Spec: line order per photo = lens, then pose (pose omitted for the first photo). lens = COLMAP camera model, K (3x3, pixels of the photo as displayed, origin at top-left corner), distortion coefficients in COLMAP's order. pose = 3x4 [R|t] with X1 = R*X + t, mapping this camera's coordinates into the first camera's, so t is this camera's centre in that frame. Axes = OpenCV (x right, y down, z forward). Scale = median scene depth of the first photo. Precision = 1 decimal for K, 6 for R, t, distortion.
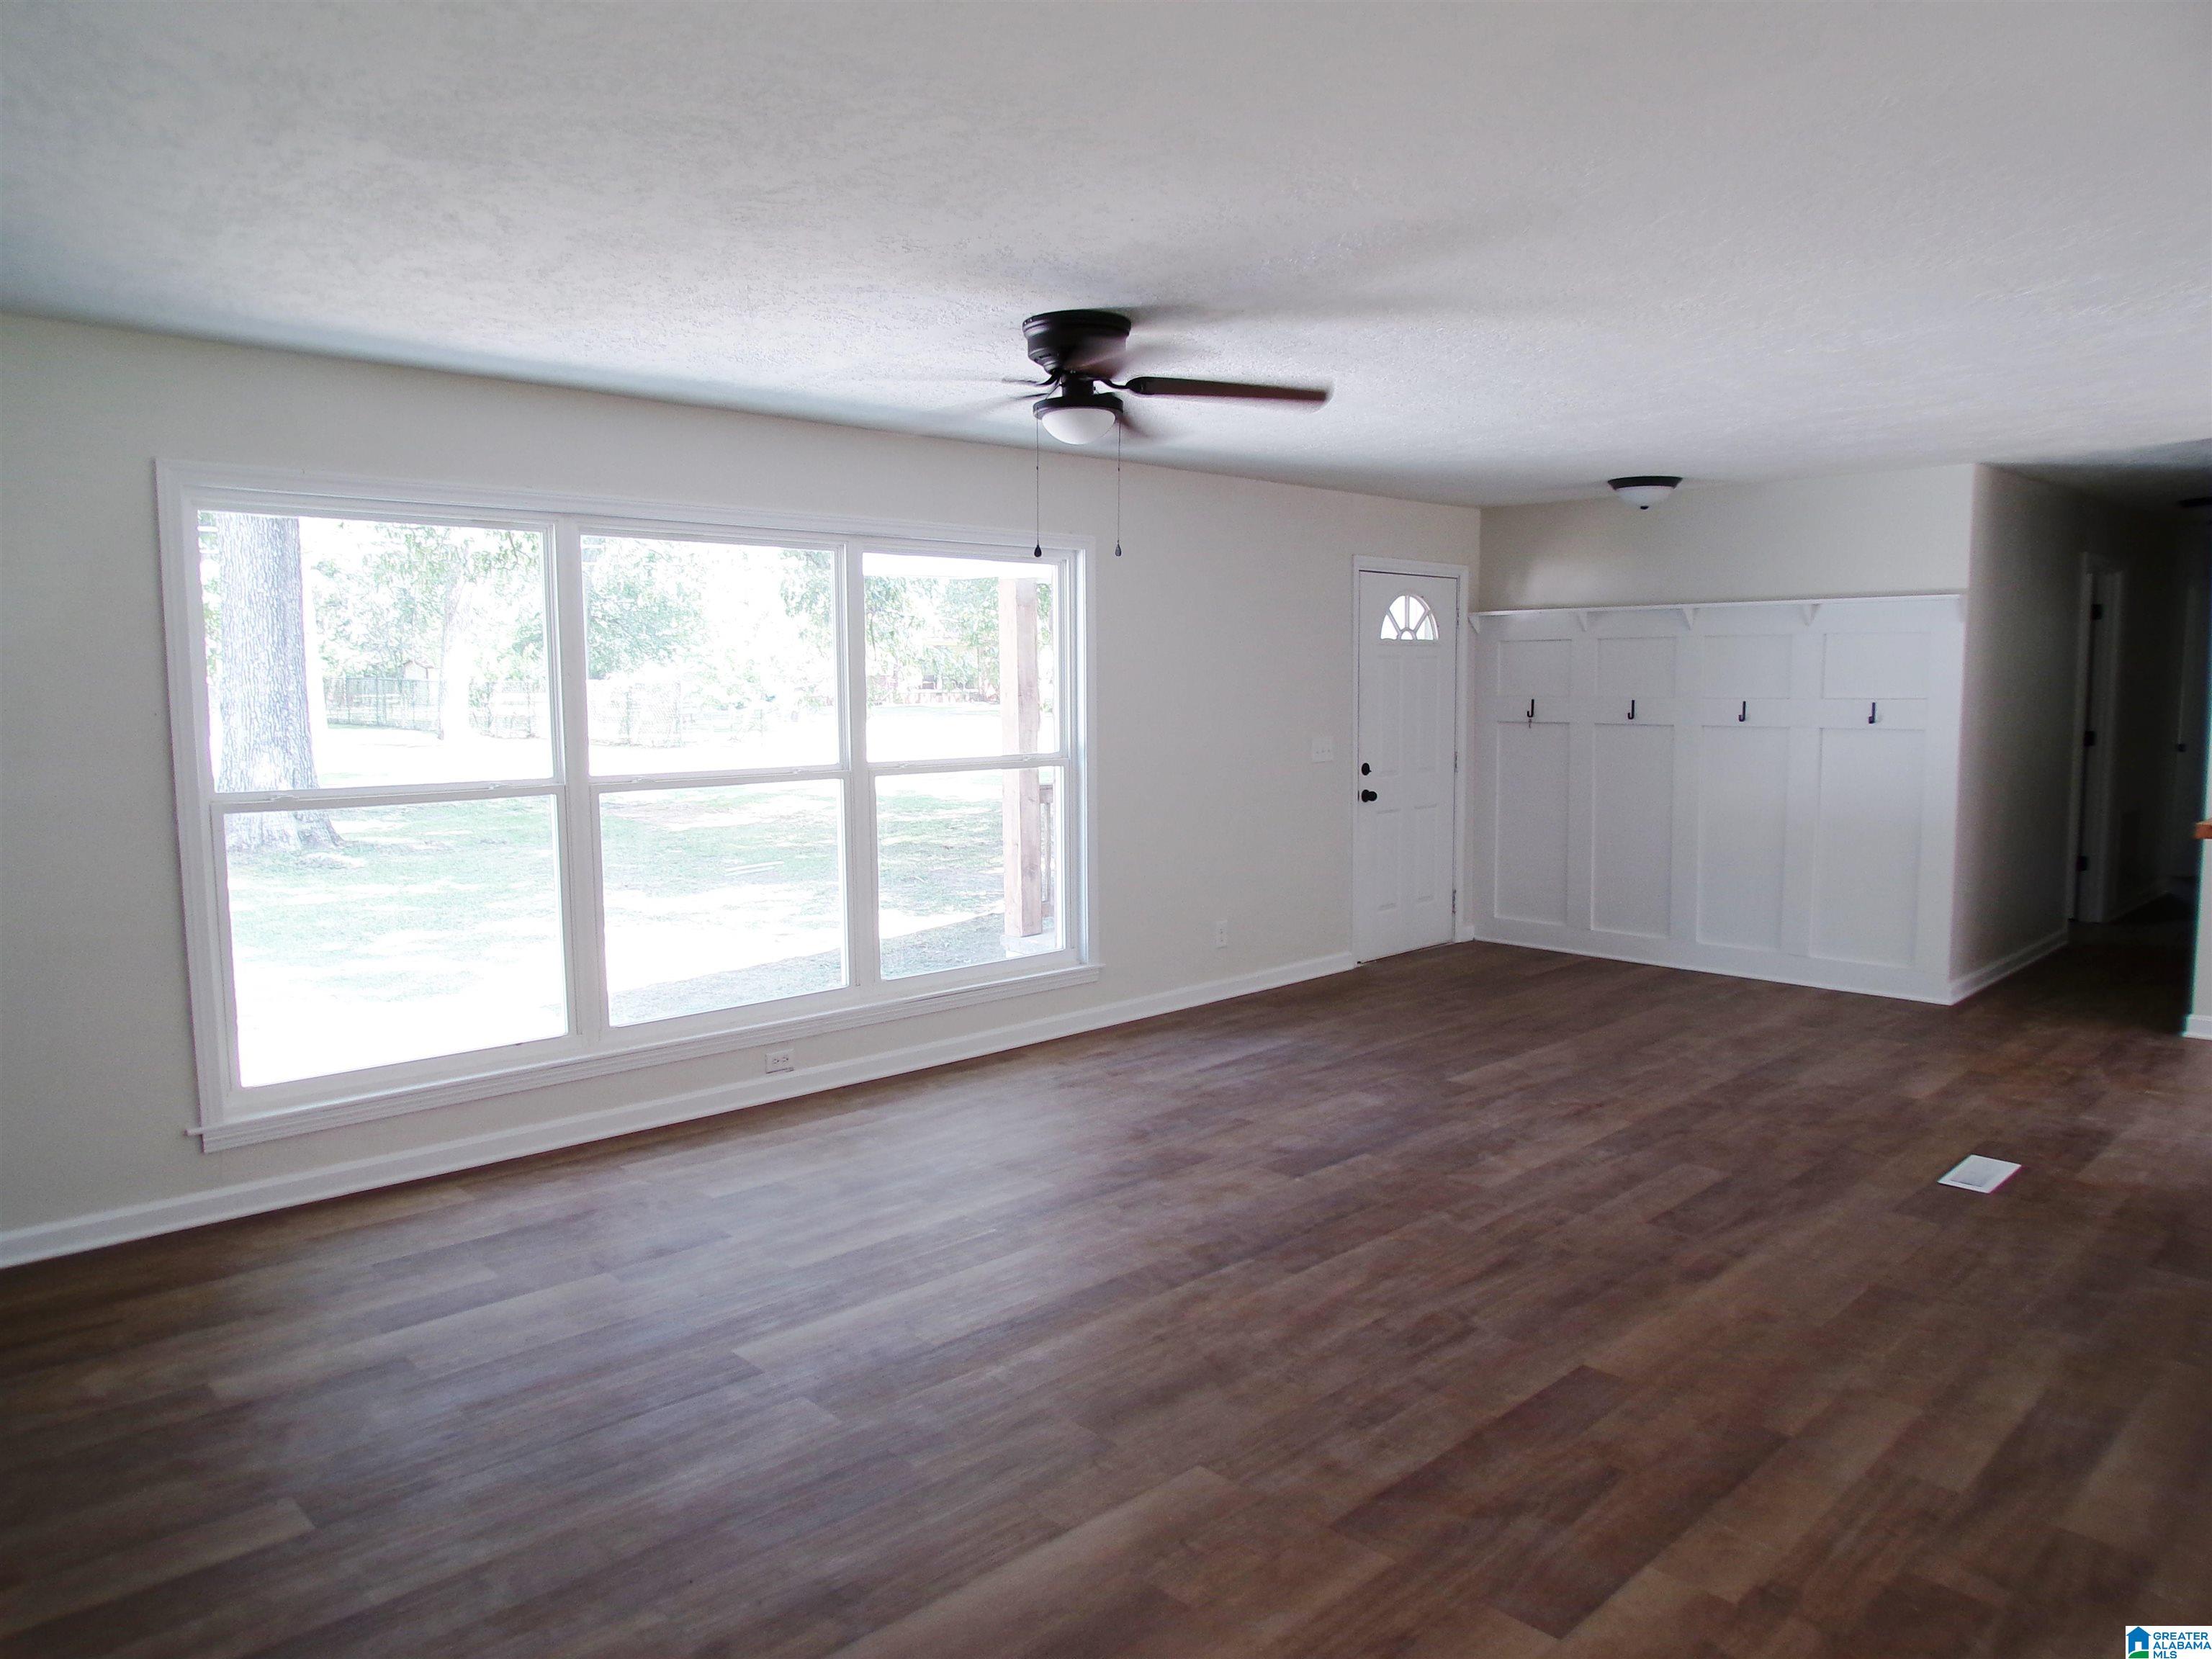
lens RADIAL K [[1482.8, 0, 1099.3], [0, 1482.8, 836.9], [0, 0, 1]] dist [-0.048052, 0.022652]
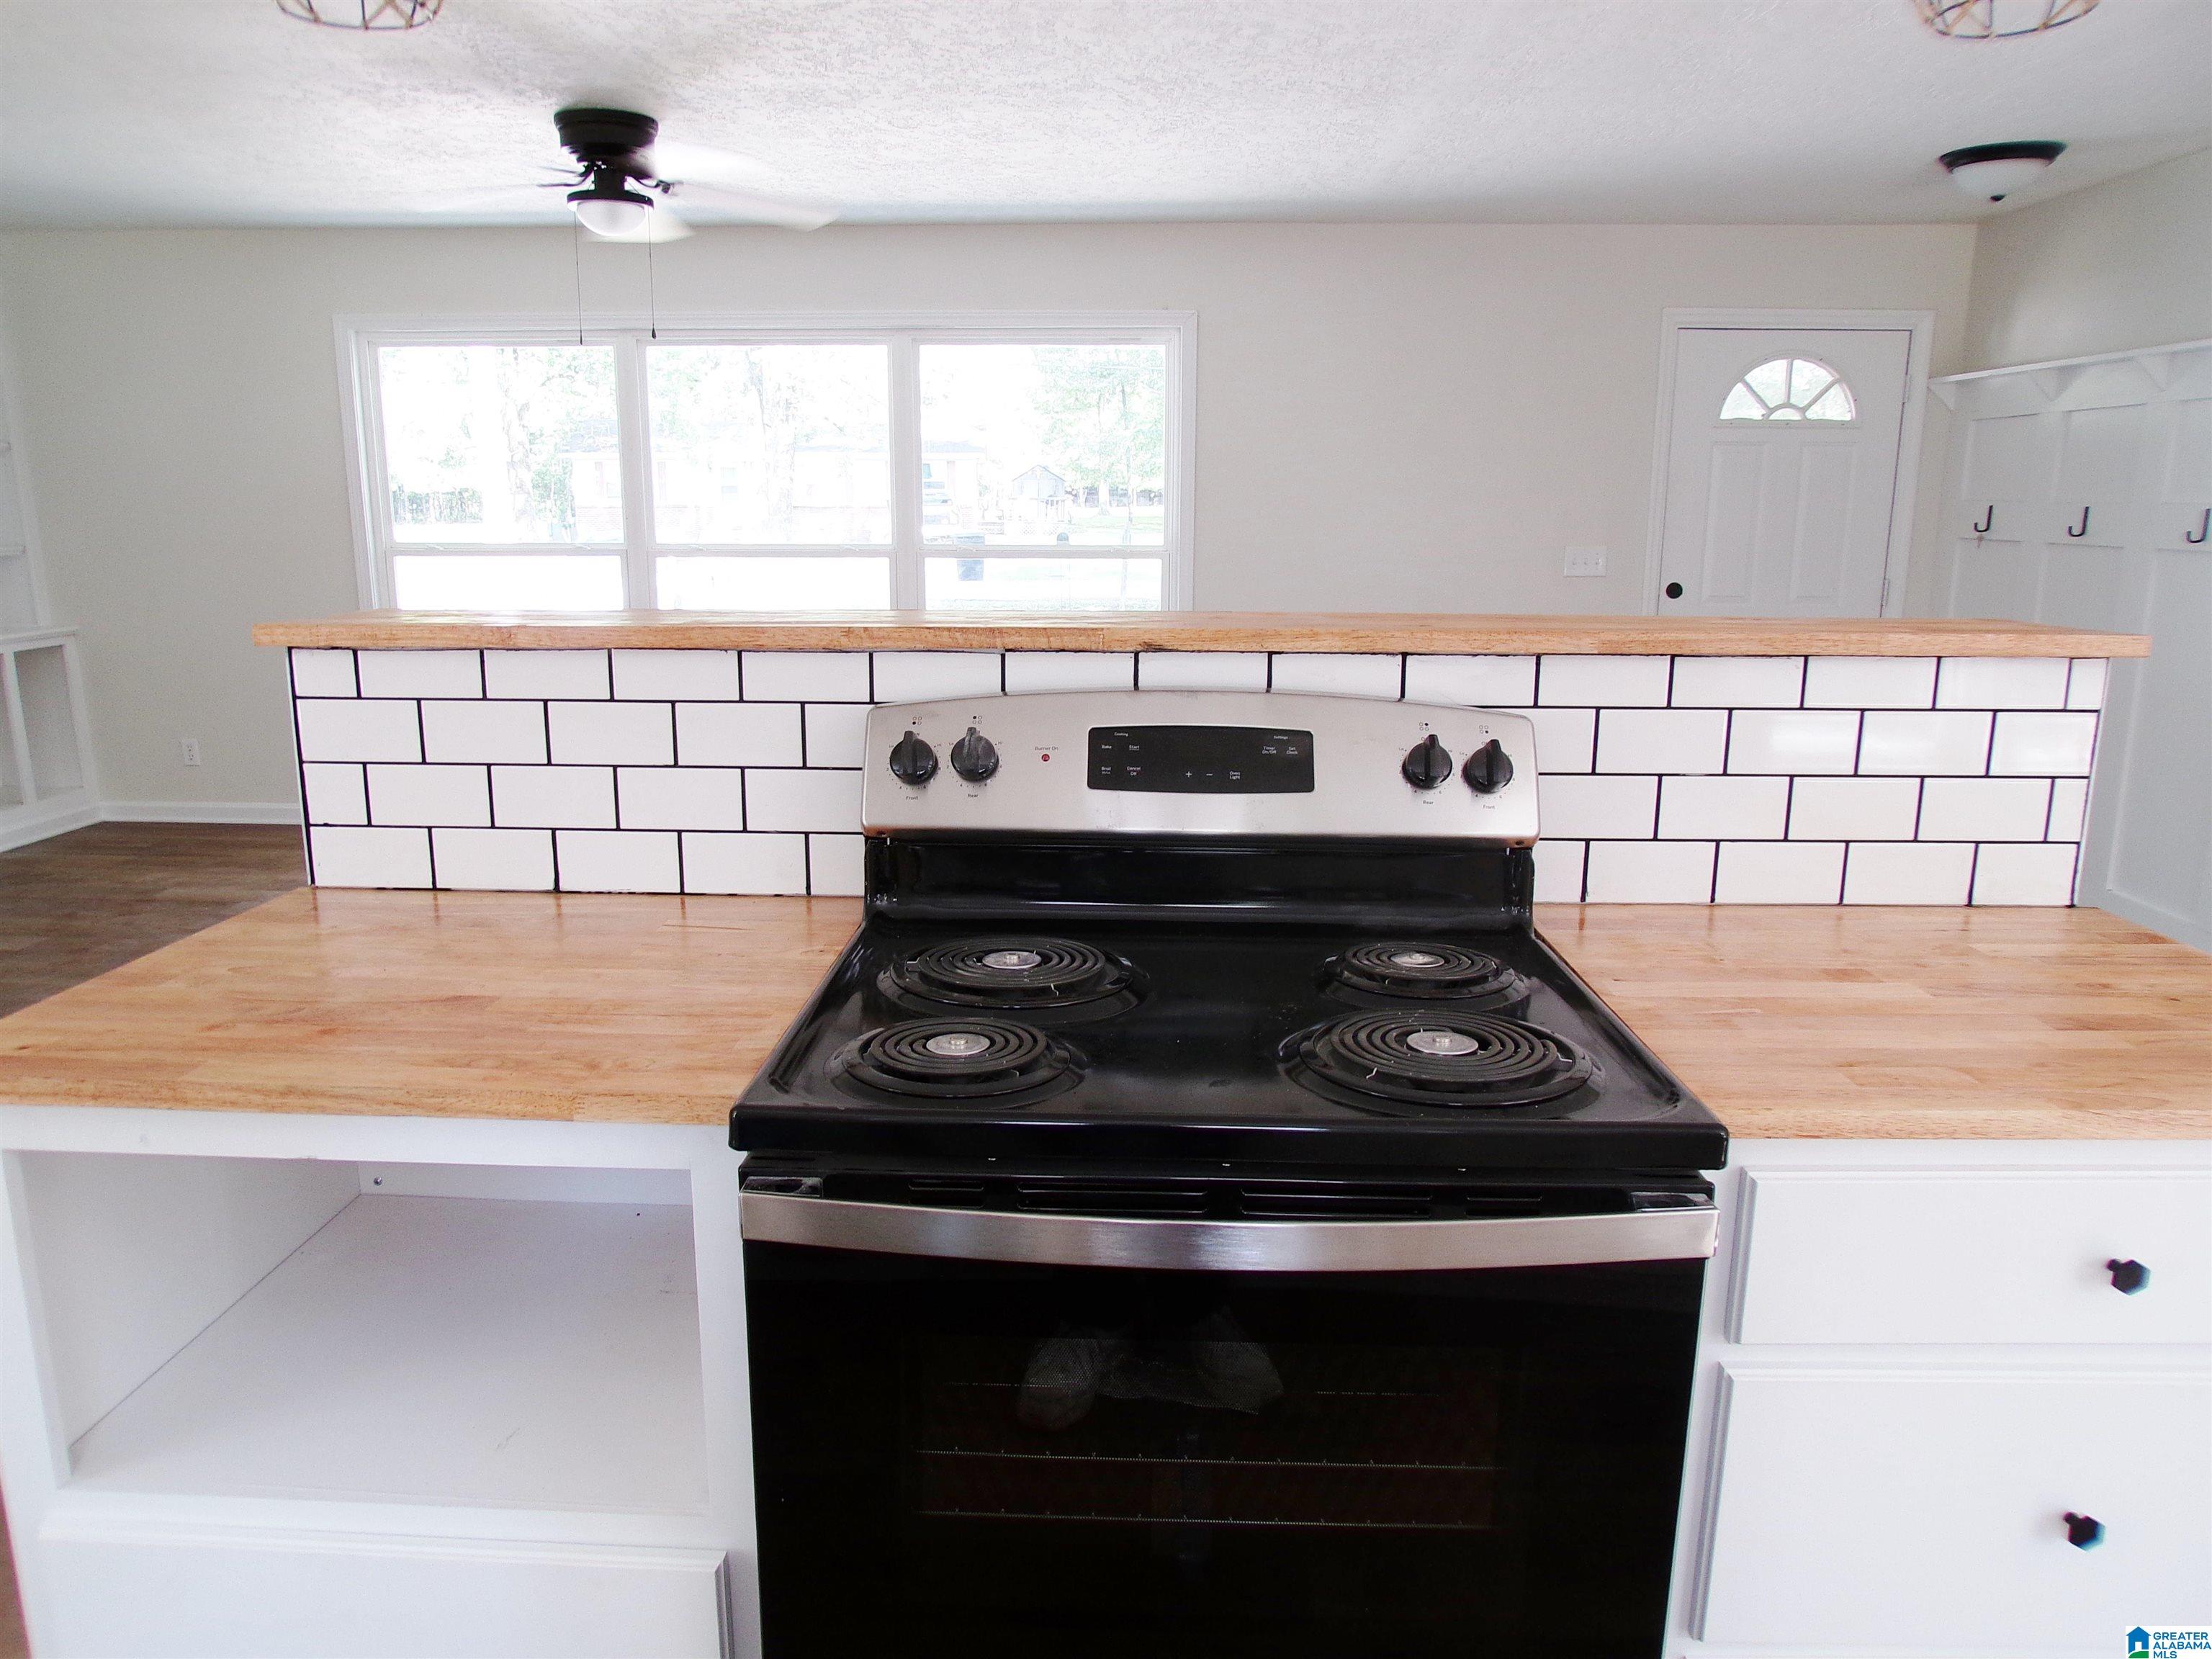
lens RADIAL K [[1482.8, 0, 1098.8], [0, 1482.8, 821.4], [0, 0, 1]] dist [-0.048052, 0.022652]
pose [[0.696165, 0.162097, -0.699342, 0.637886], [-0.084105, 0.985882, 0.144790, -0.015505], [0.712939, -0.041979, 0.699969, 0.289882]]
